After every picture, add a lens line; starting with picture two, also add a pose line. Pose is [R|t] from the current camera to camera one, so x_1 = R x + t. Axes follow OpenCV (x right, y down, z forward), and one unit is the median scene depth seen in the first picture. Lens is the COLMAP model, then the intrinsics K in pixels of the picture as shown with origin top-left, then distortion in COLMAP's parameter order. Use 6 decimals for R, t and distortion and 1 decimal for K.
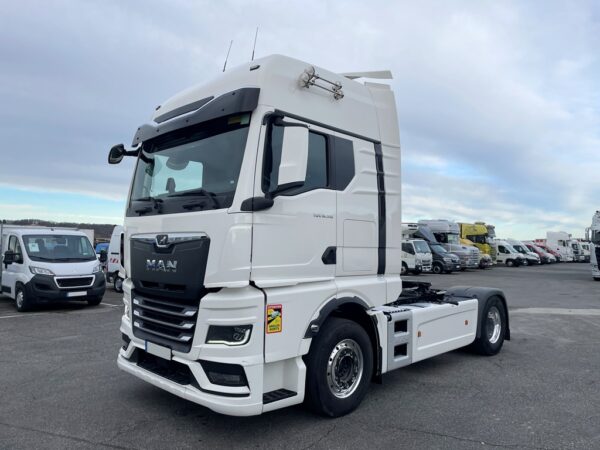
lens RADIAL K [[454.1, 0, 300.0], [0, 454.1, 225.0], [0, 0, 1]] dist [0.076364, -0.092906]
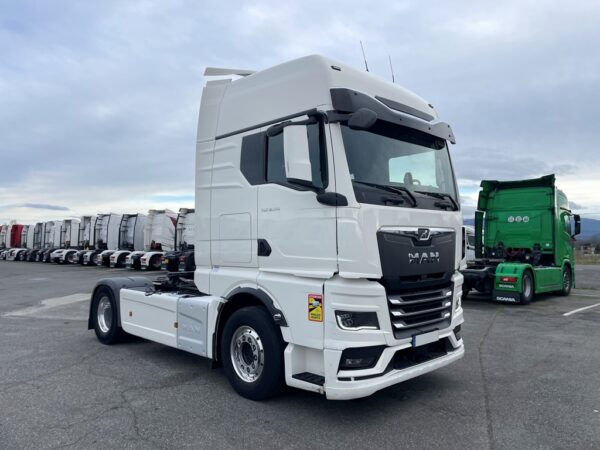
lens RADIAL K [[454.1, 0, 300.0], [0, 454.1, 225.0], [0, 0, 1]] dist [0.076364, -0.092906]
pose [[0.014383, 0.024861, 0.999587, -1.283072], [-0.044317, 0.998724, -0.024201, 0.049009], [-0.998914, -0.043951, 0.015466, 1.204439]]
